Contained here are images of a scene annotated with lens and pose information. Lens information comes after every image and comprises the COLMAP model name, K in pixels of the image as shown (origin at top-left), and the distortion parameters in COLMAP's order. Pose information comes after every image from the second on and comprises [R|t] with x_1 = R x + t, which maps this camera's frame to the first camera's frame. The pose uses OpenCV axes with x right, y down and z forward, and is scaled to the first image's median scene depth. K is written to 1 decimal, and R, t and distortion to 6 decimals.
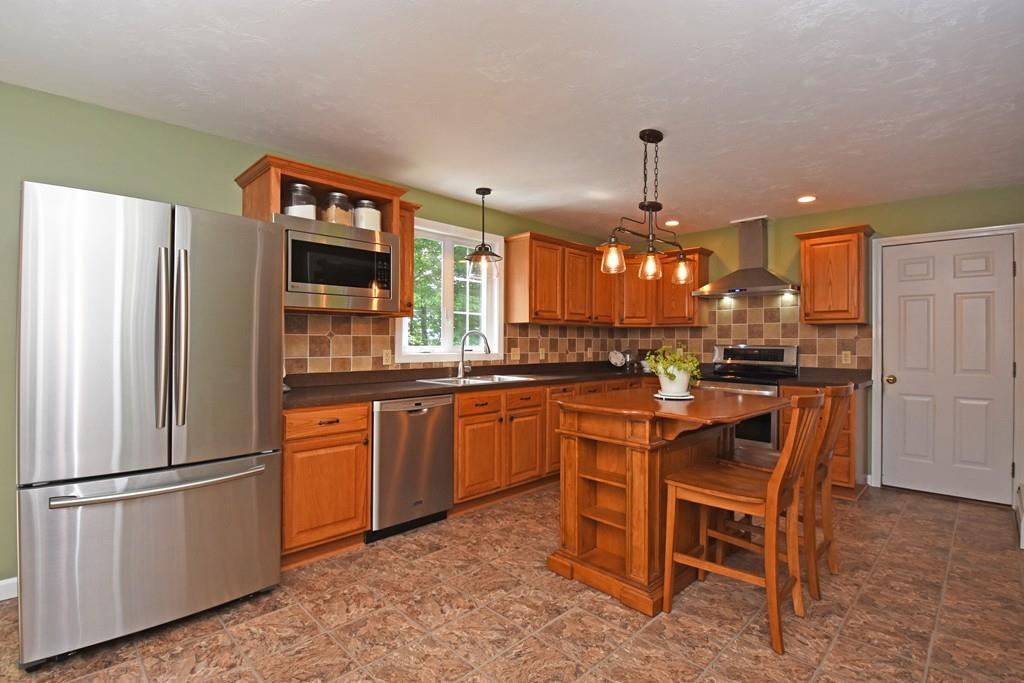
lens RADIAL K [[478.1, 0, 497.6], [0, 478.1, 340.4], [0, 0, 1]] dist [-0.016377, 0.000100]
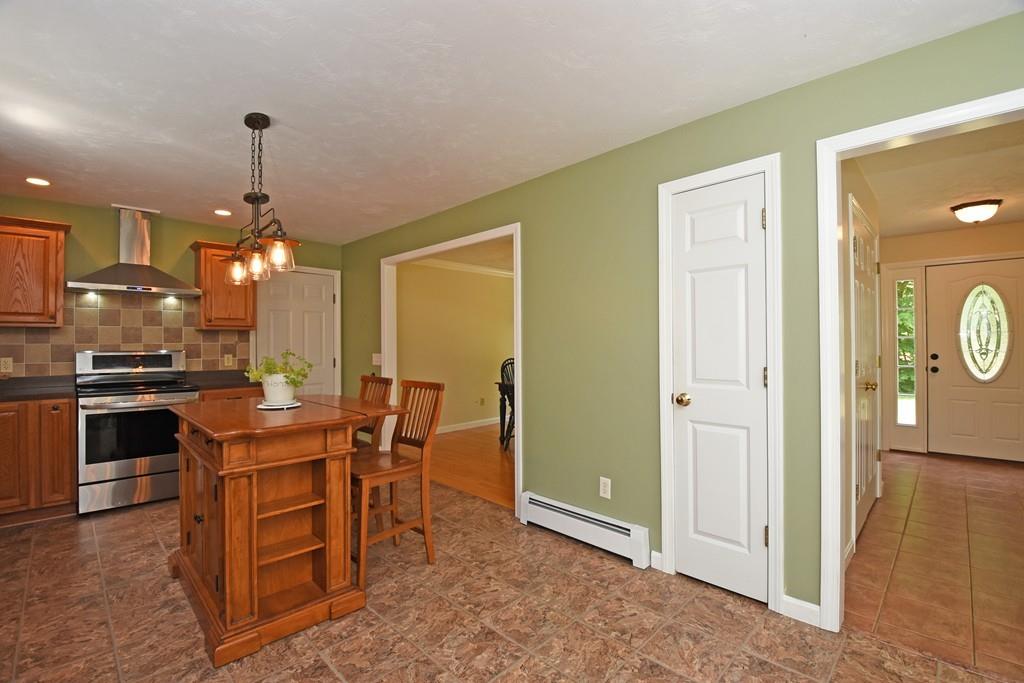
lens RADIAL K [[450.9, 0, 512.0], [0, 450.9, 341.5], [0, 0, 1]] dist [-0.019951, -0.000776]
pose [[-0.018261, 0.002043, 0.999831, -0.366050], [0.000868, 0.999998, -0.002027, -0.005653], [-0.999833, 0.000831, -0.018263, 0.366273]]
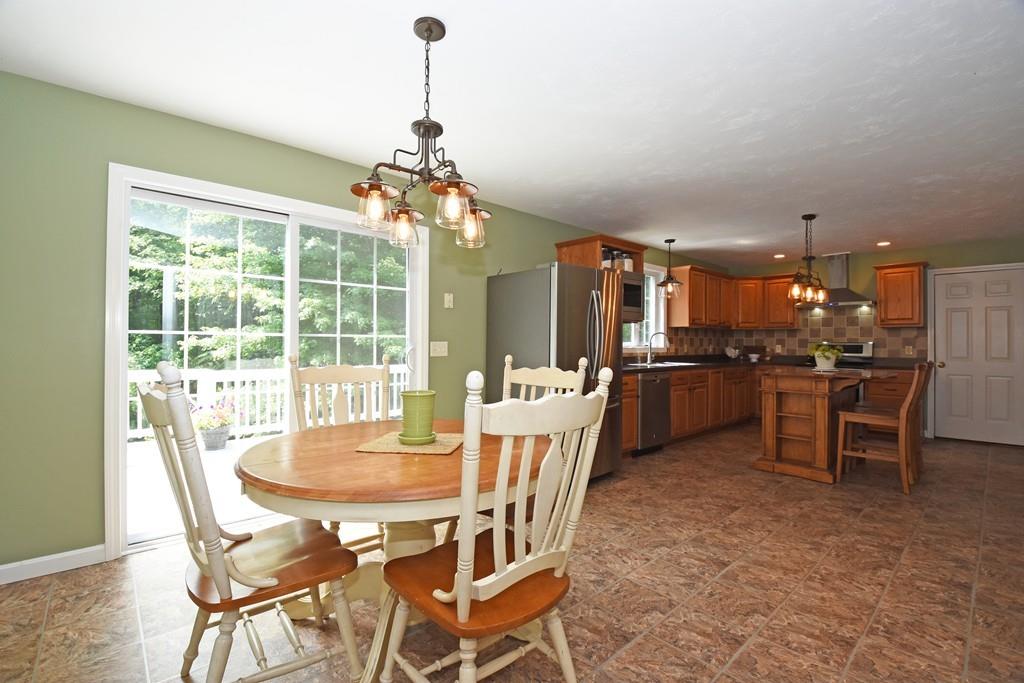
lens RADIAL K [[459.6, 0, 512.1], [0, 459.6, 337.3], [0, 0, 1]] dist [-0.011687, -0.000239]
pose [[0.999634, 0.000341, -0.027051, -0.478757], [-0.000558, 0.999968, -0.008028, 0.008491], [0.027047, 0.008040, 0.999602, -0.465349]]
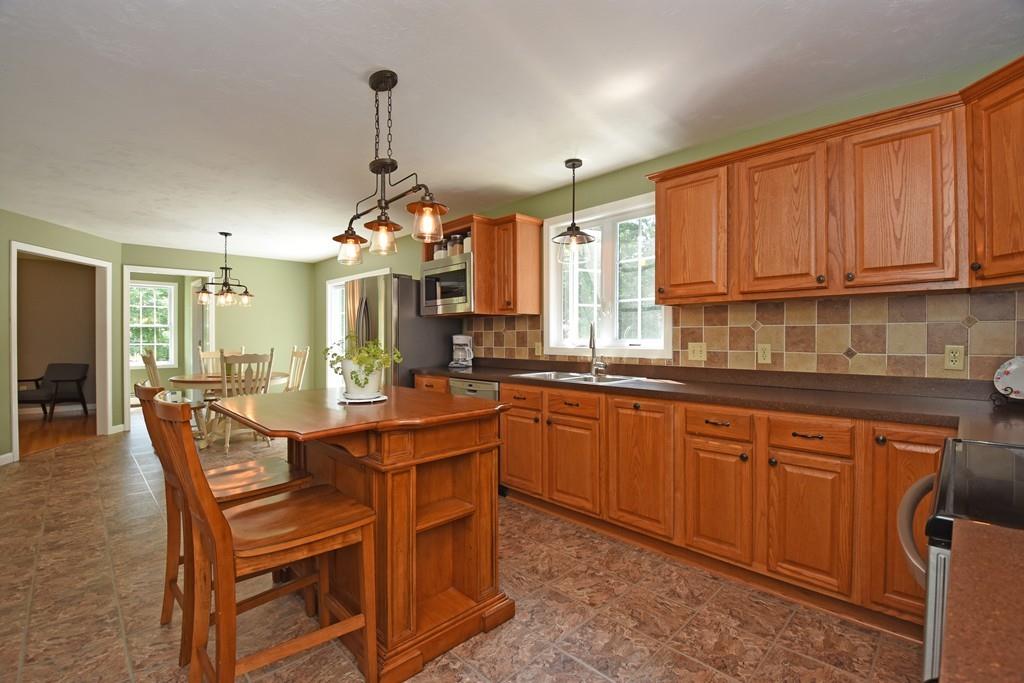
lens RADIAL K [[463.1, 0, 515.1], [0, 463.1, 322.1], [0, 0, 1]] dist [-0.000134, -0.000759]
pose [[0.005307, -0.038683, -0.999237, 0.805557], [0.005899, 0.999235, -0.038652, 0.012423], [0.999969, -0.005689, 0.005532, 0.861031]]
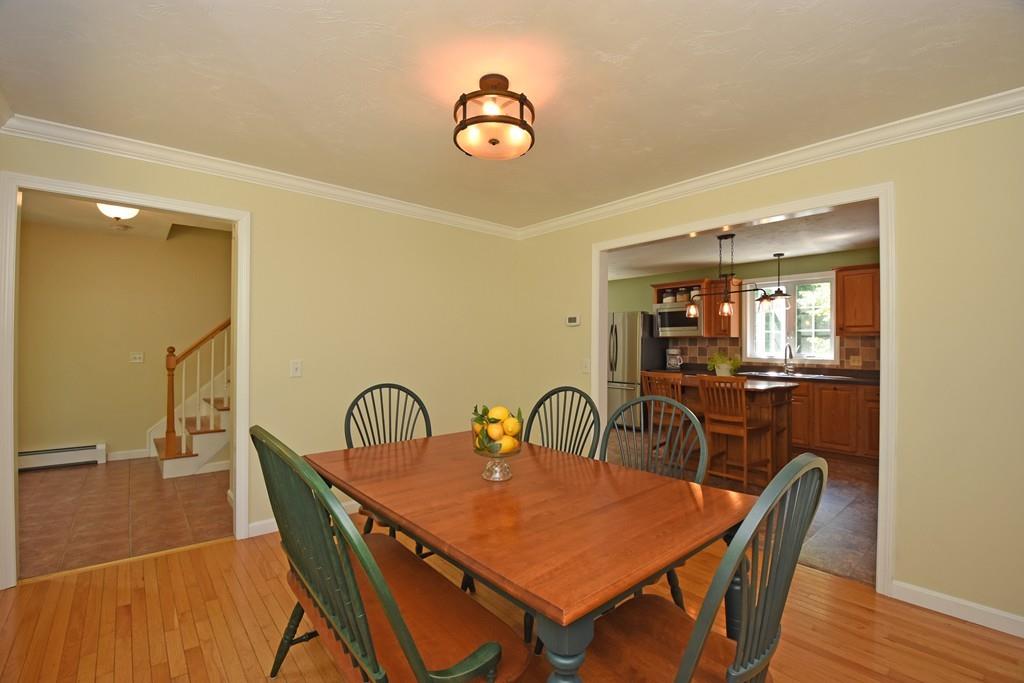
lens RADIAL K [[450.9, 0, 512.0], [0, 450.9, 341.5], [0, 0, 1]] dist [-0.019951, -0.000776]
pose [[-0.056966, -0.006746, -0.998353, 1.461141], [0.001130, 0.999976, -0.006822, -0.017743], [0.998375, -0.001517, -0.056957, 0.193295]]
